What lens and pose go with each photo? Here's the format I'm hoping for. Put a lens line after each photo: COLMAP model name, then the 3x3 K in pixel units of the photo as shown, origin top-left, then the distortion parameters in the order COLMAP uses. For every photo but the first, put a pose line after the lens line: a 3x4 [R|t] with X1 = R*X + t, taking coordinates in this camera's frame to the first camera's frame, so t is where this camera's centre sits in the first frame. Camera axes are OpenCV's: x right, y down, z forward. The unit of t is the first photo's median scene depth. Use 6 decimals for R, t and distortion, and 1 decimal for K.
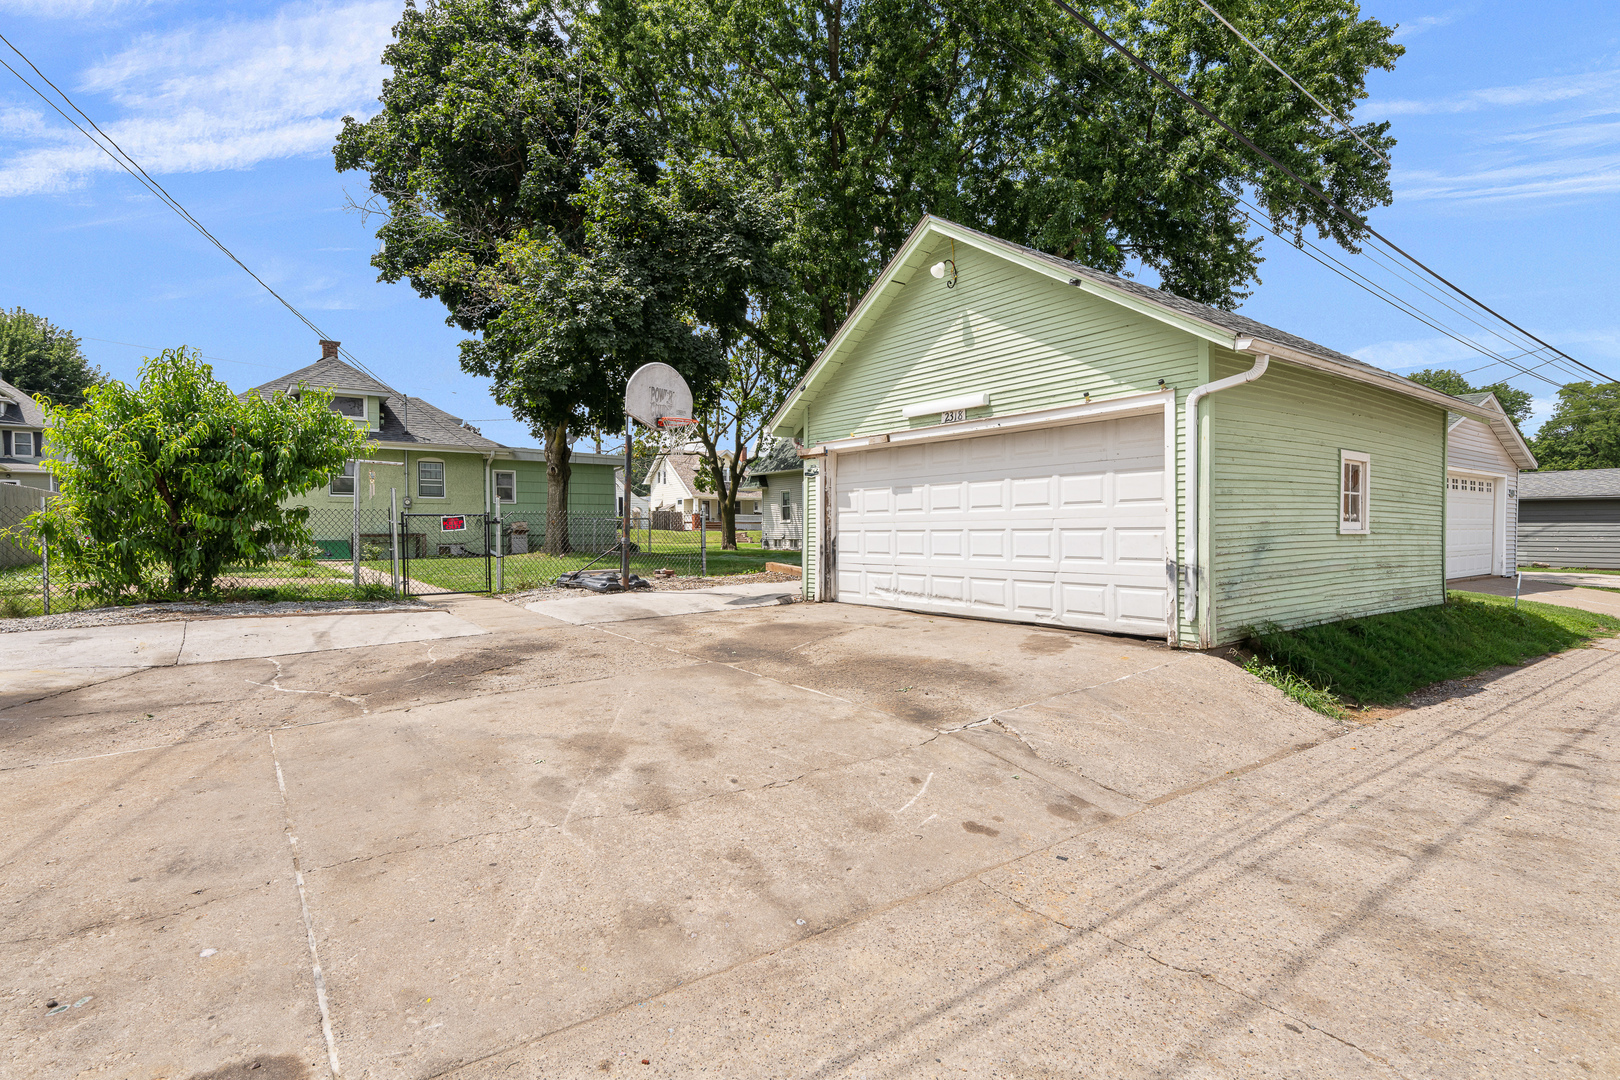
lens RADIAL K [[747.6, 0, 810.0], [0, 747.6, 540.0], [0, 0, 1]] dist [0.001982, -0.000005]
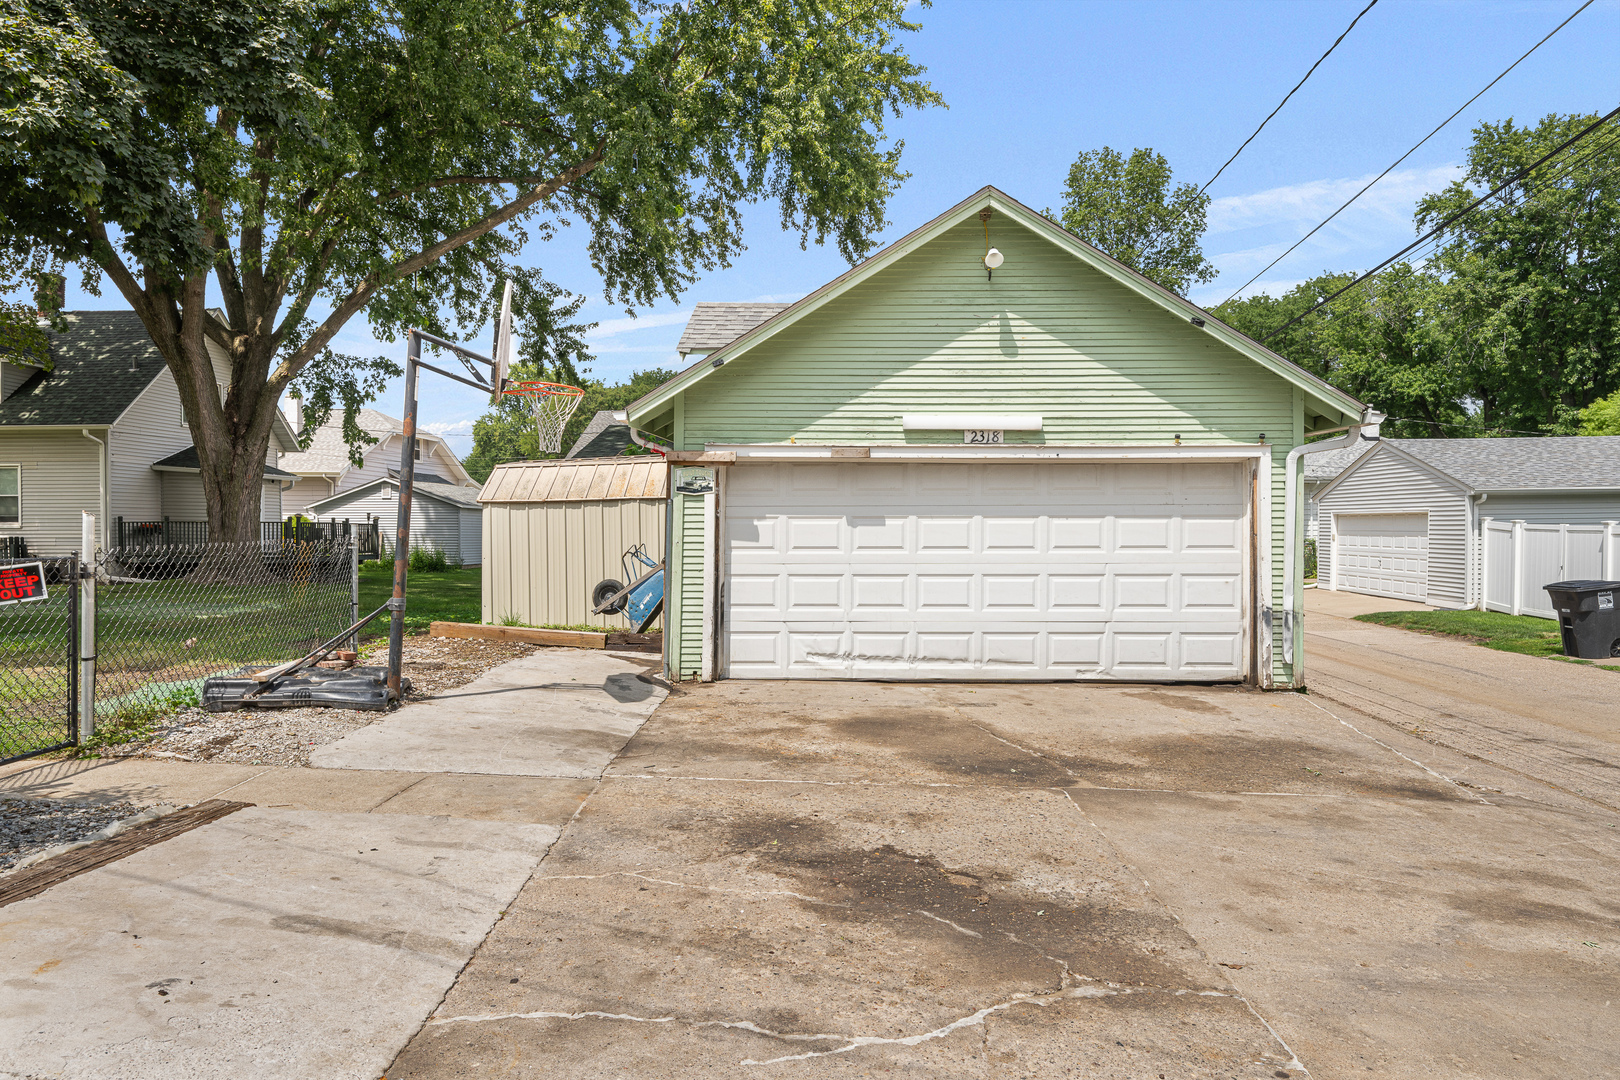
lens RADIAL K [[990.4, 0, 810.0], [0, 990.4, 540.0], [0, 0, 1]] dist [-0.004545, 0.000528]
pose [[0.657276, -0.002593, 0.753646, -0.761257], [0.007040, 0.999972, -0.002700, -0.052145], [-0.753617, 0.007080, 0.657275, 0.441209]]
